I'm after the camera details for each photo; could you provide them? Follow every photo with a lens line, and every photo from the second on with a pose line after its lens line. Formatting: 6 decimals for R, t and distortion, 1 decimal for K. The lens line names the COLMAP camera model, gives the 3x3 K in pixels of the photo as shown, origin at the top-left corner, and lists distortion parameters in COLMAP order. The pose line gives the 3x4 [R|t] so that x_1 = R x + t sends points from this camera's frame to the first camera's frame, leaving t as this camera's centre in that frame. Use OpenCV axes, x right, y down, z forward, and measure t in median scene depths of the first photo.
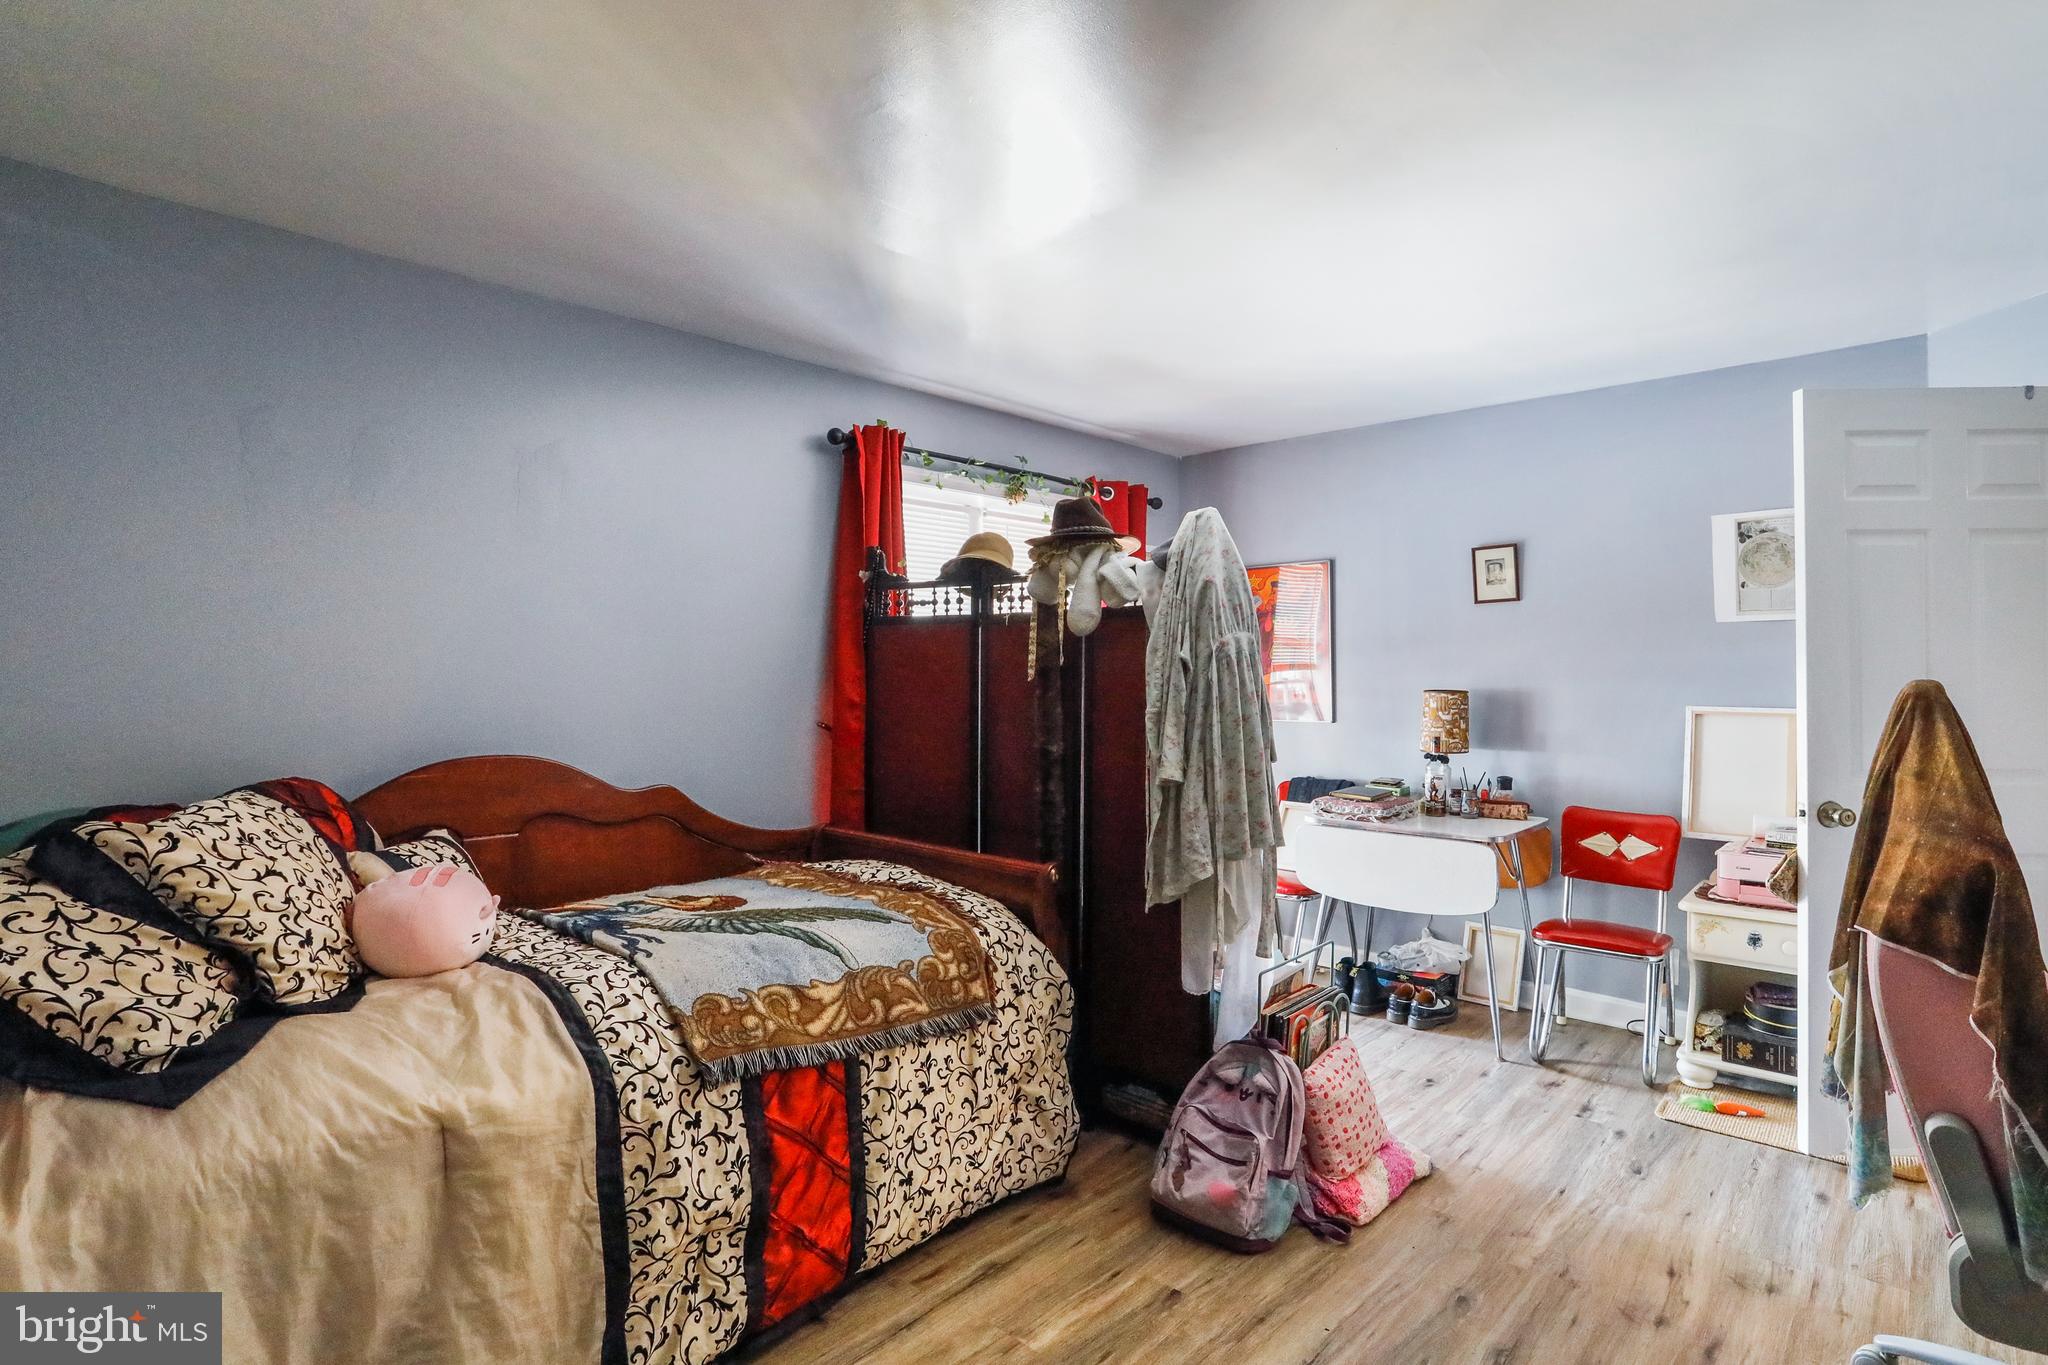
lens RADIAL K [[1062.2, 0, 1023.0], [0, 1062.2, 676.7], [0, 0, 1]] dist [-0.025068, 0.007693]
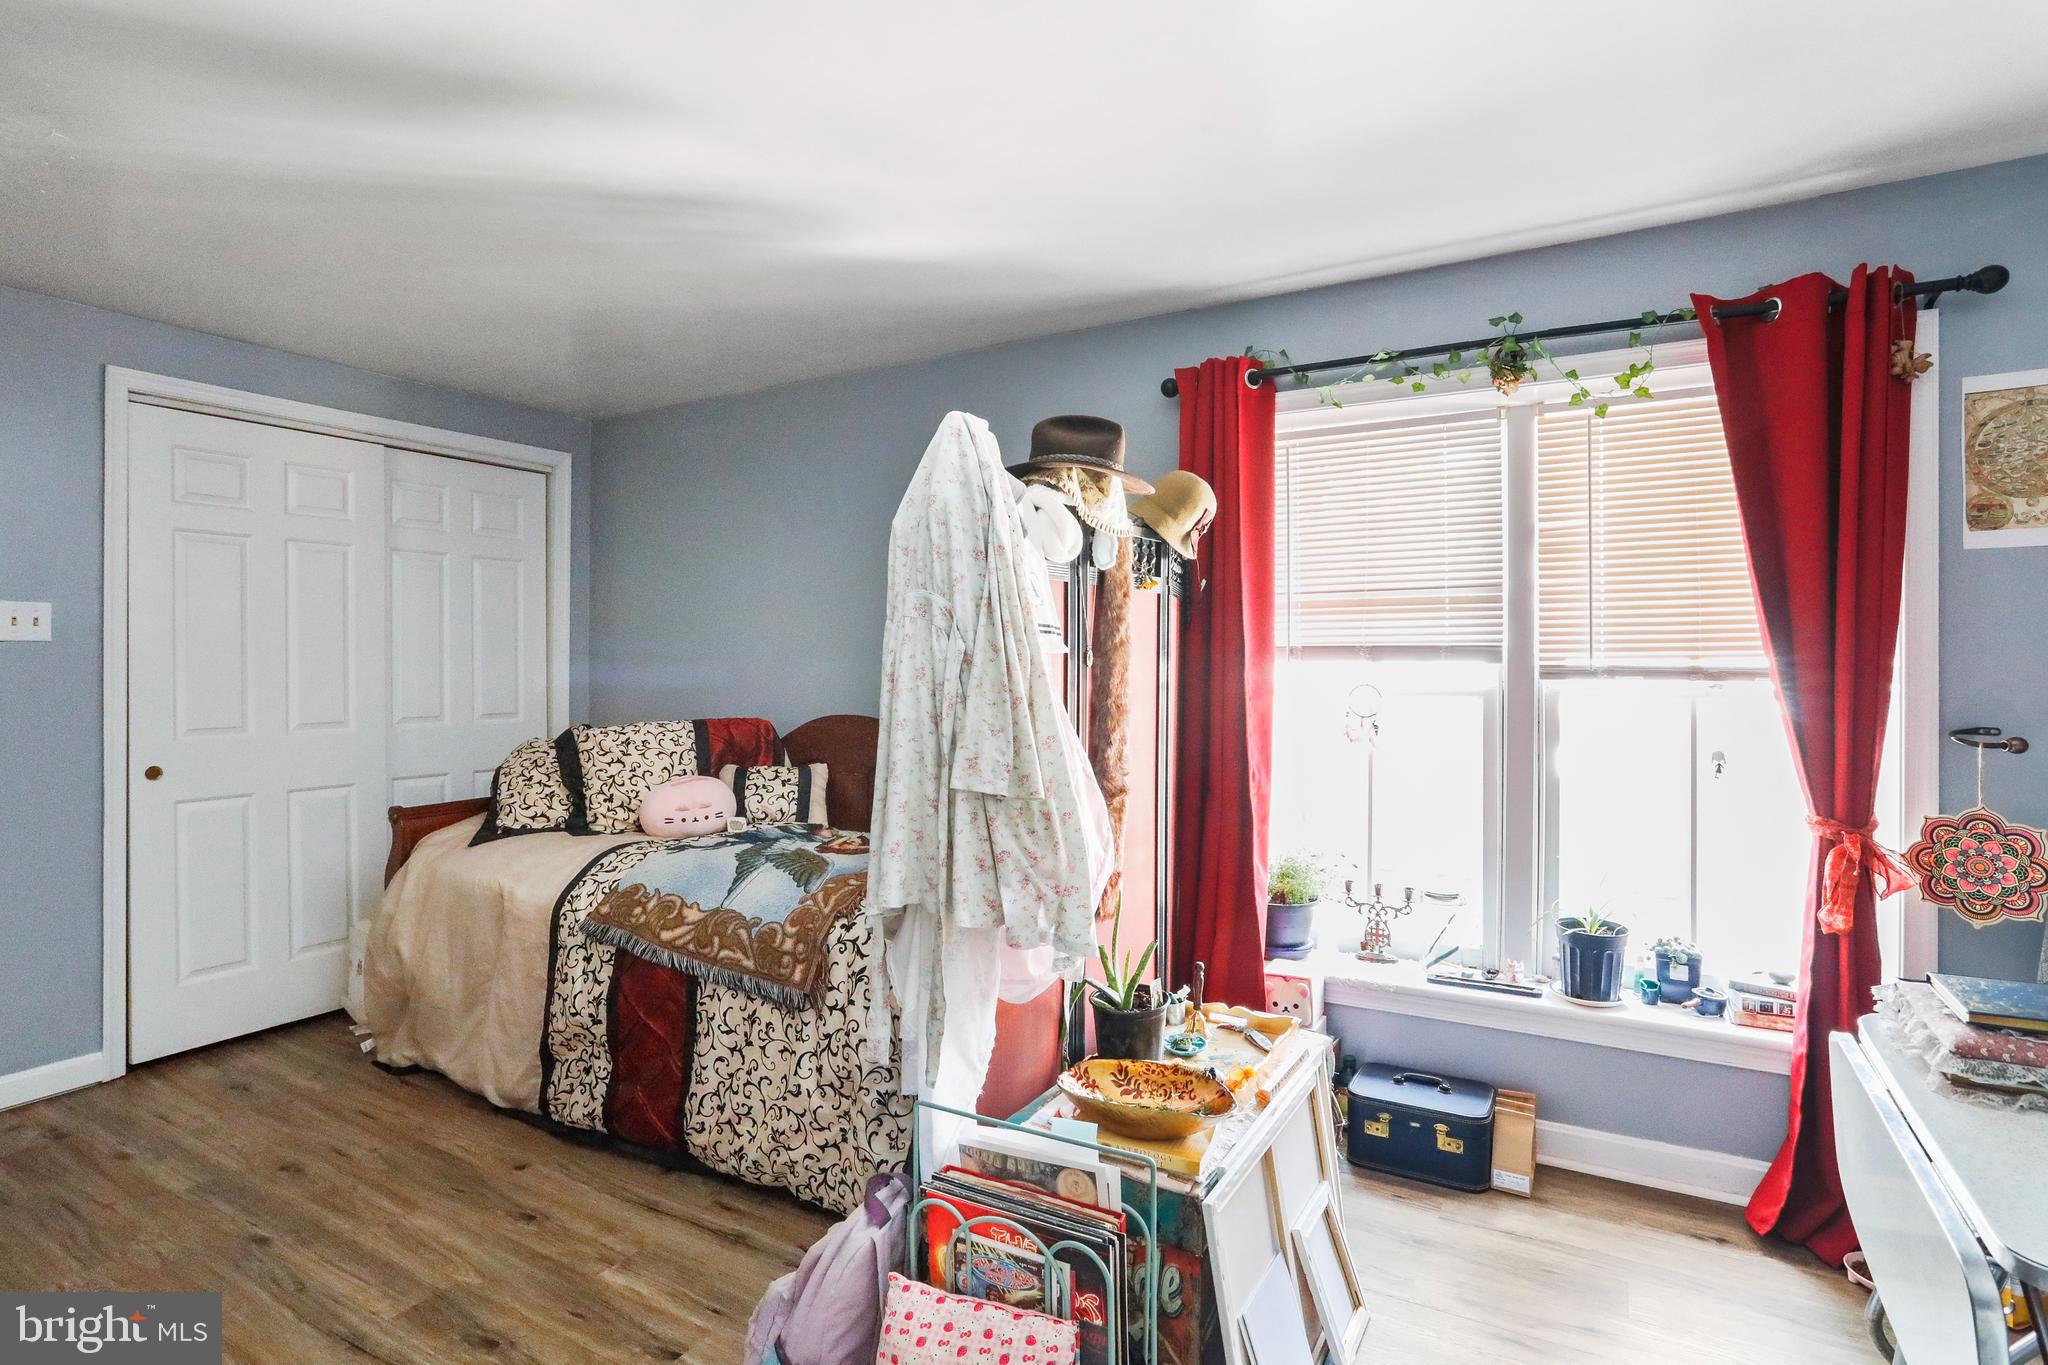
lens RADIAL K [[1062.2, 0, 1021.5], [0, 1062.2, 666.8], [0, 0, 1]] dist [-0.025068, 0.007693]
pose [[0.199338, 0.012220, -0.979855, 1.007615], [-0.008349, 0.999907, 0.010771, -0.002032], [0.979895, 0.006034, 0.199422, 1.055703]]
